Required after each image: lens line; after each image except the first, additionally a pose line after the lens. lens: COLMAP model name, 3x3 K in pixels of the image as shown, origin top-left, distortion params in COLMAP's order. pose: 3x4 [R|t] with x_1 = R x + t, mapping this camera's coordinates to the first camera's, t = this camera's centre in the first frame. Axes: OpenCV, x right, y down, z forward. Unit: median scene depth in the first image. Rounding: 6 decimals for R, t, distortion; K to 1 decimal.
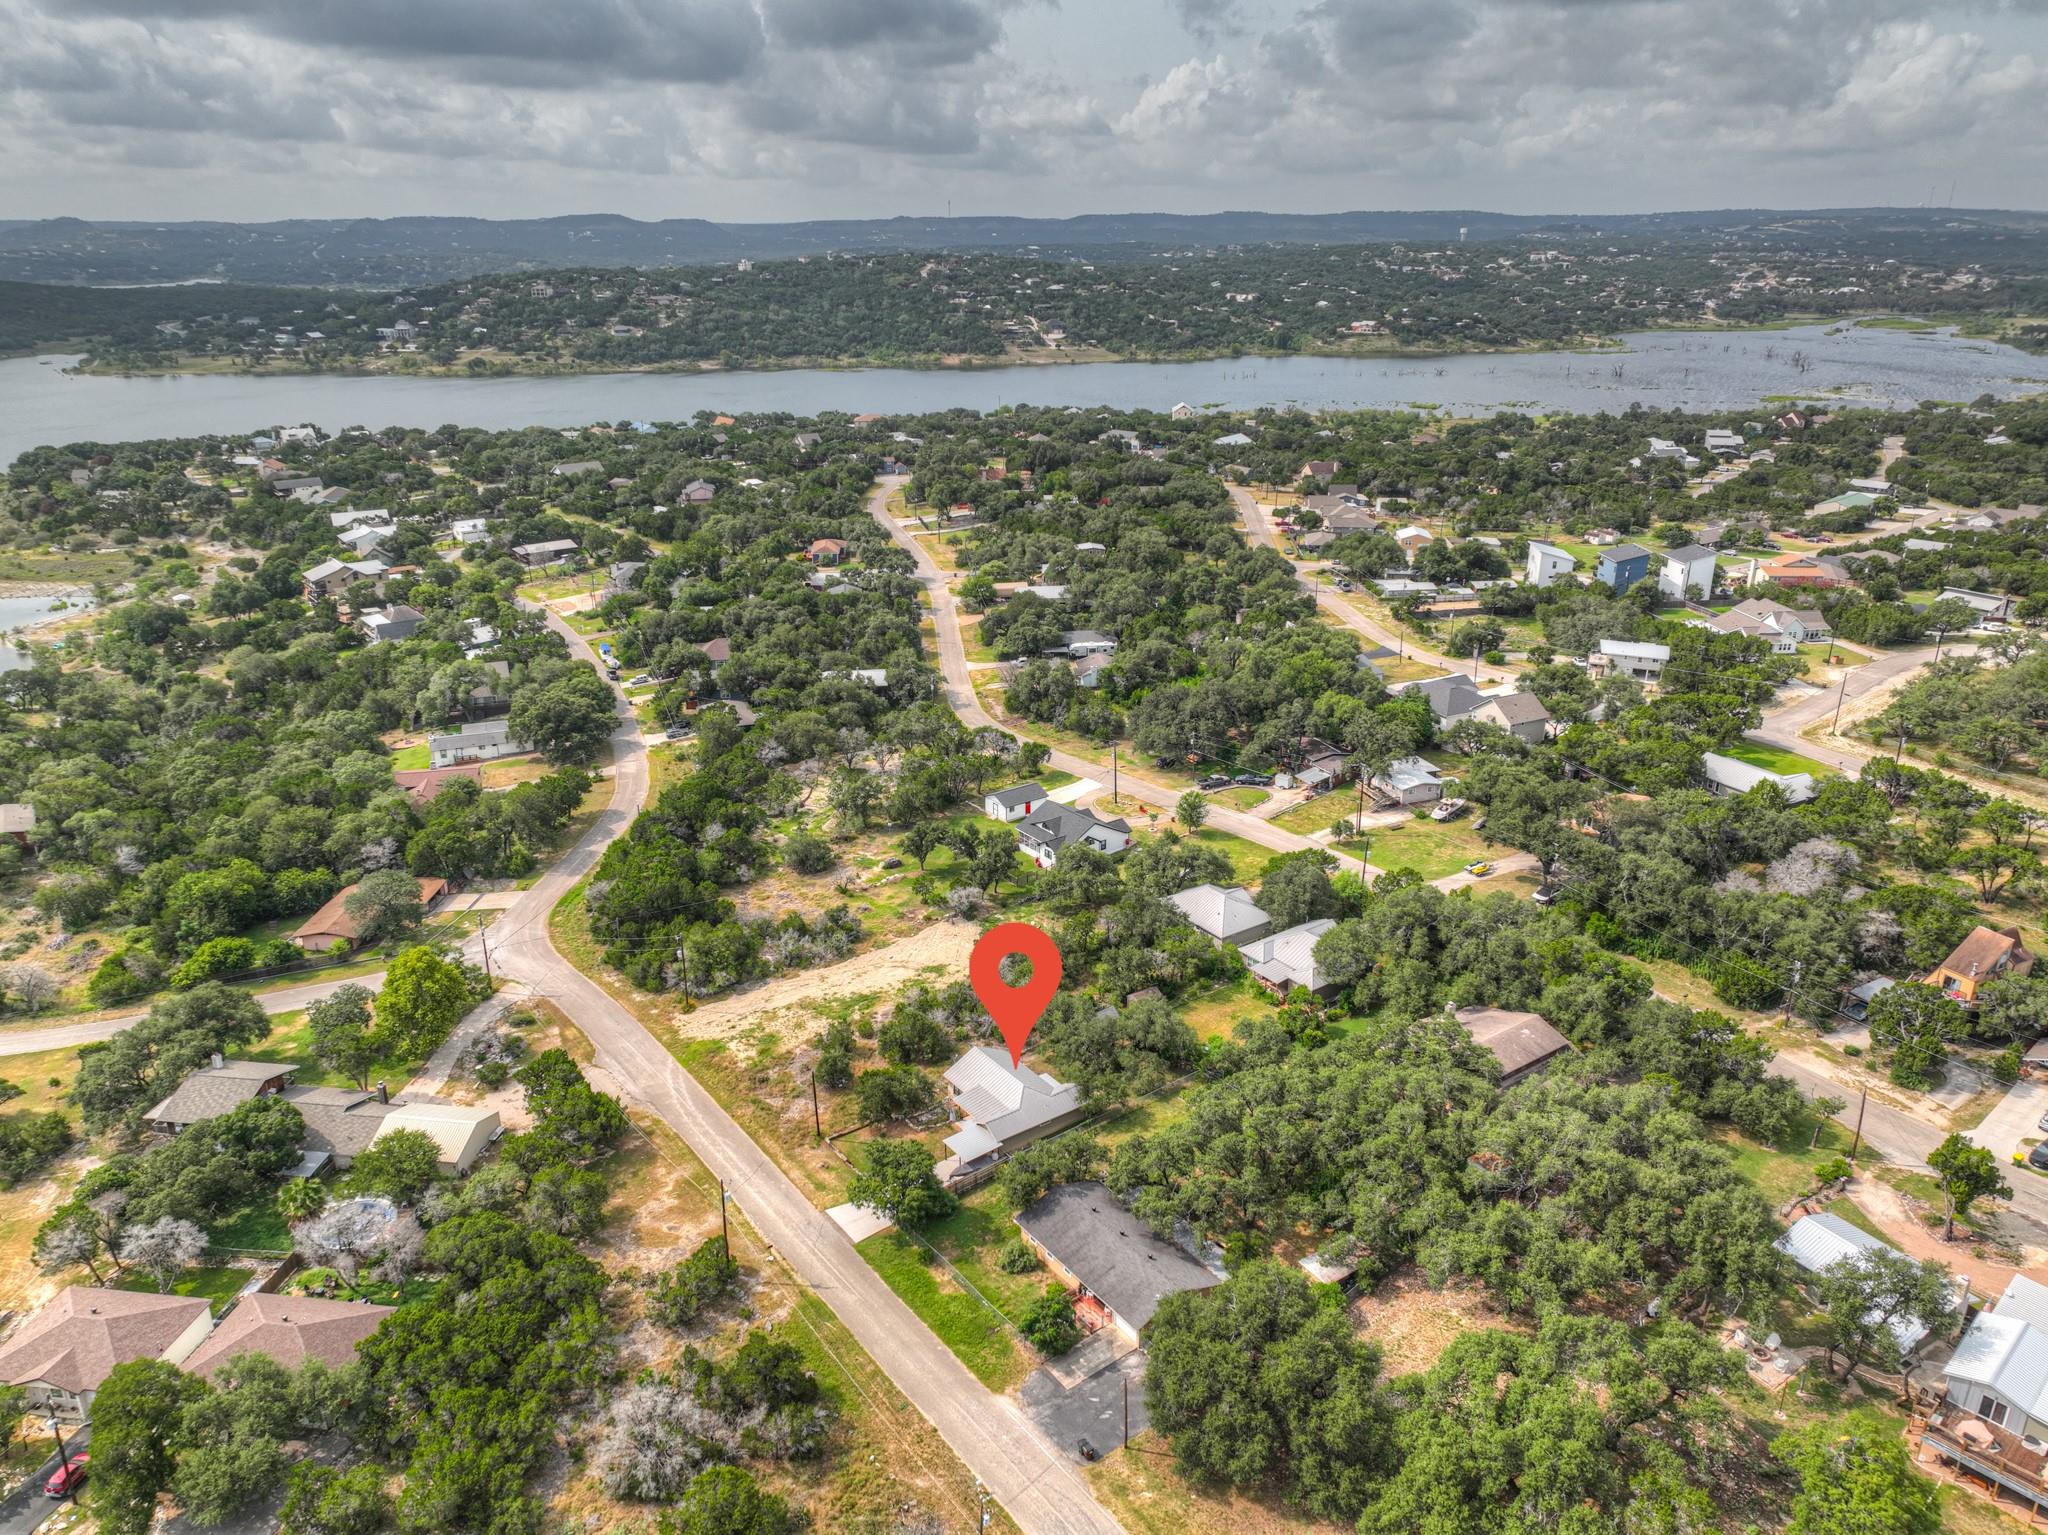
lens RADIAL K [[1455.3, 0, 1024.6], [0, 1455.3, 680.4], [0, 0, 1]] dist [0.010557, 0.009829]
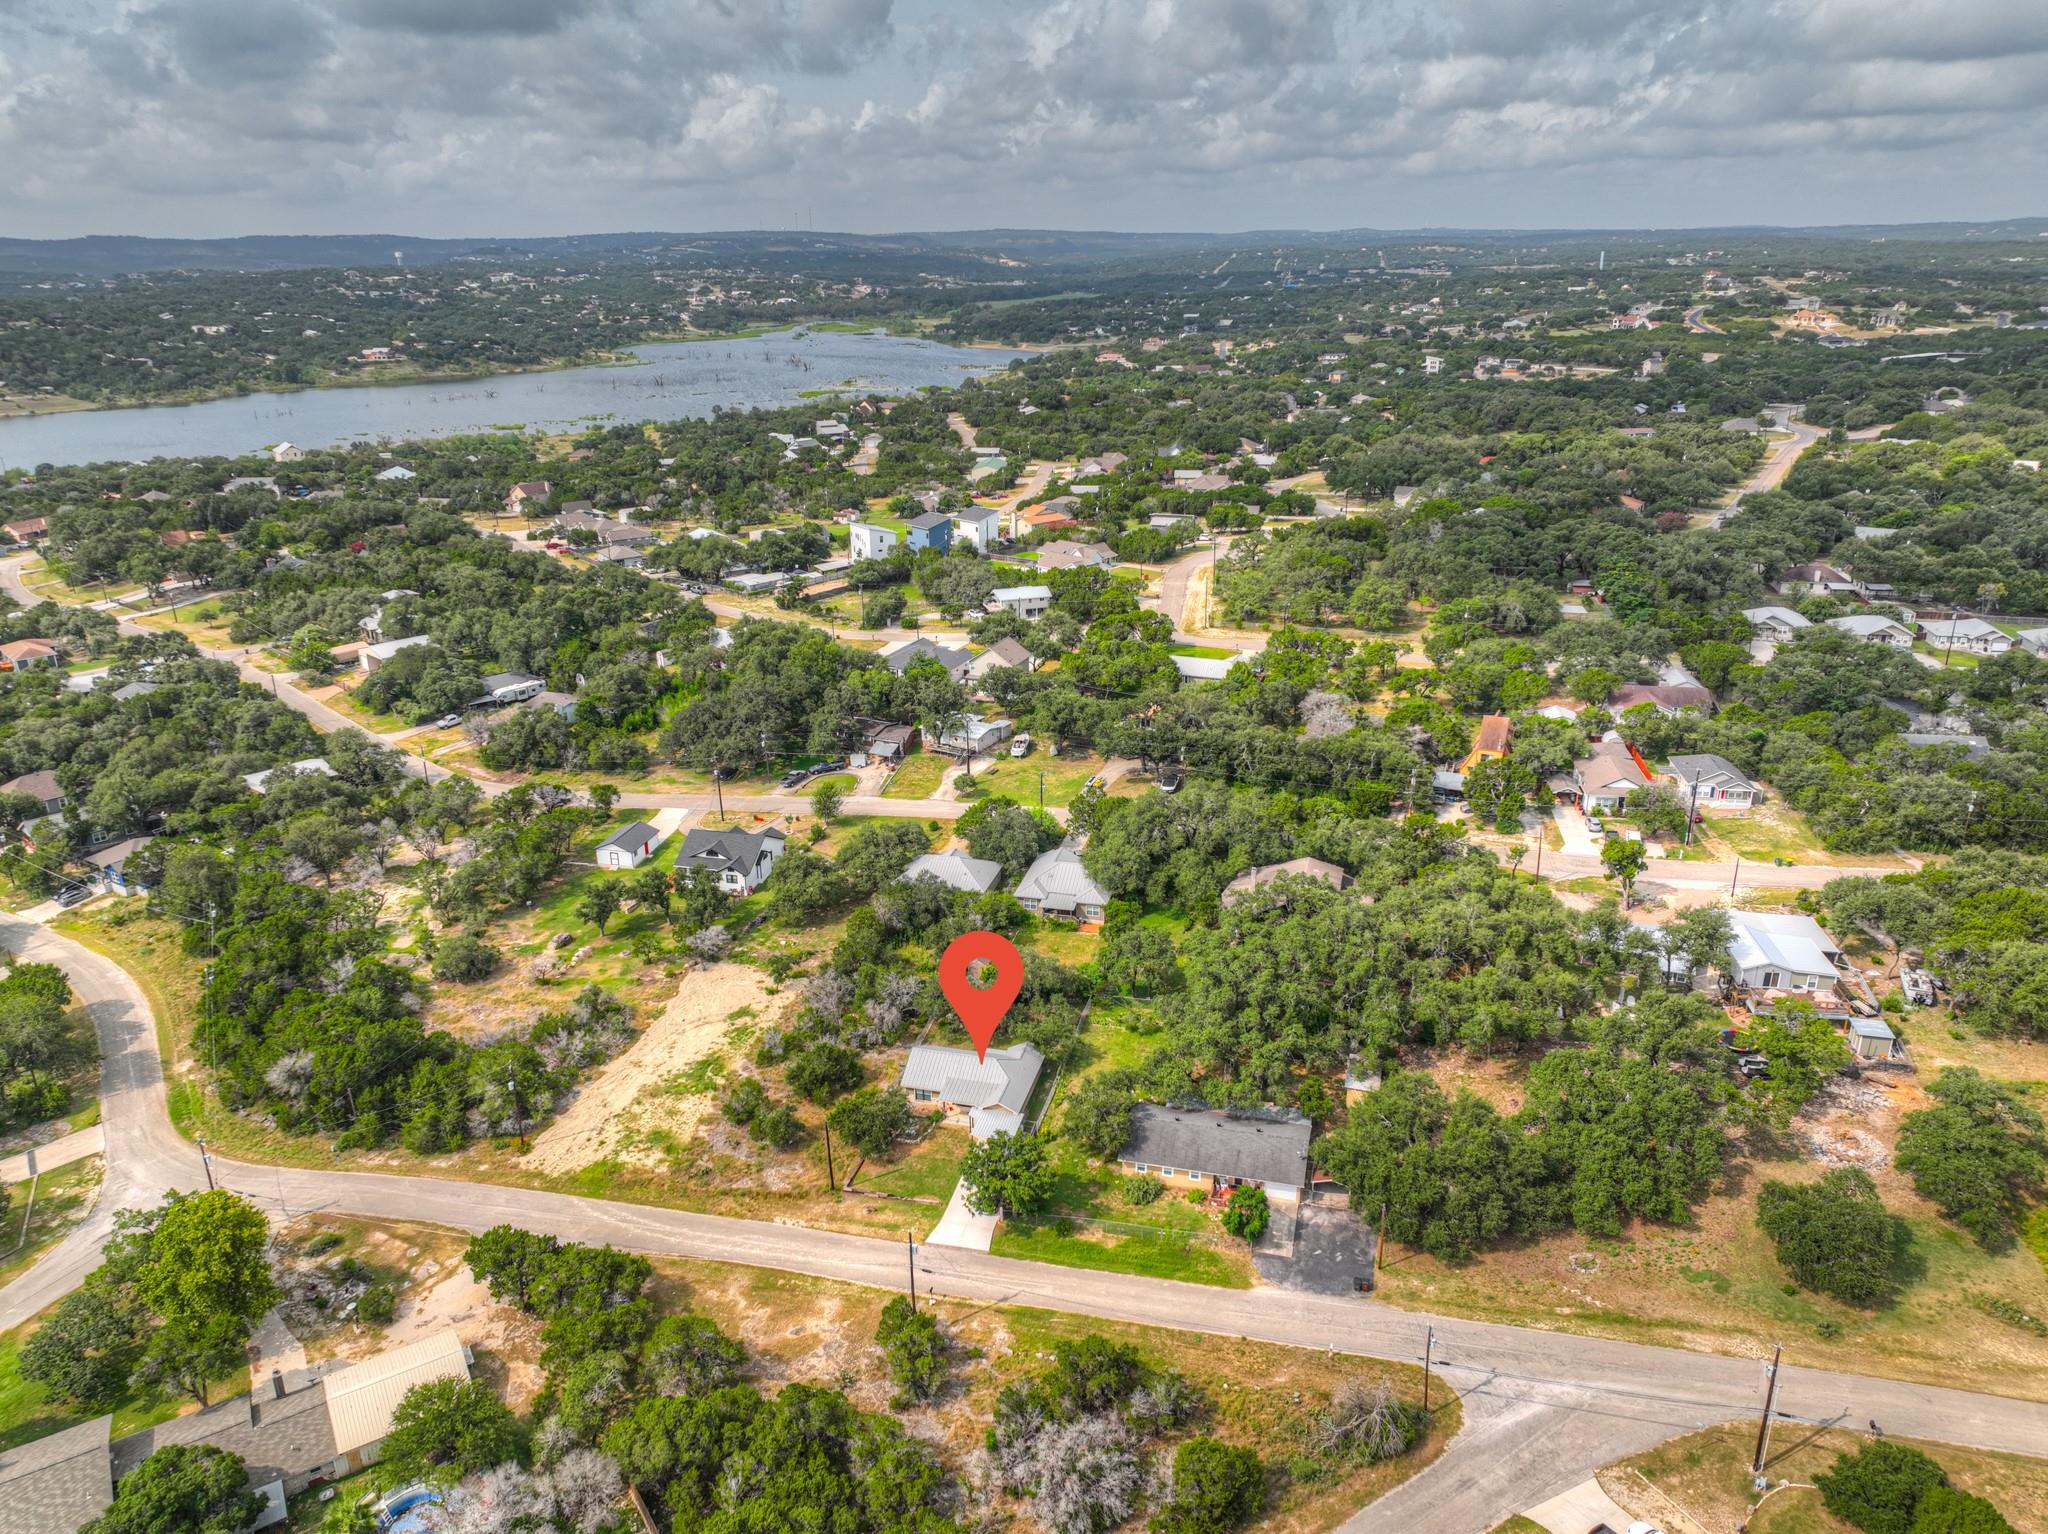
lens RADIAL K [[1499.4, 0, 1023.2], [0, 1499.4, 599.7], [0, 0, 1]] dist [-0.008297, 0.041858]
pose [[0.773890, -0.158334, 0.613208, -0.326180], [0.202548, 0.979268, -0.002770, -0.013511], [-0.600057, 0.126348, 0.789917, 0.078771]]
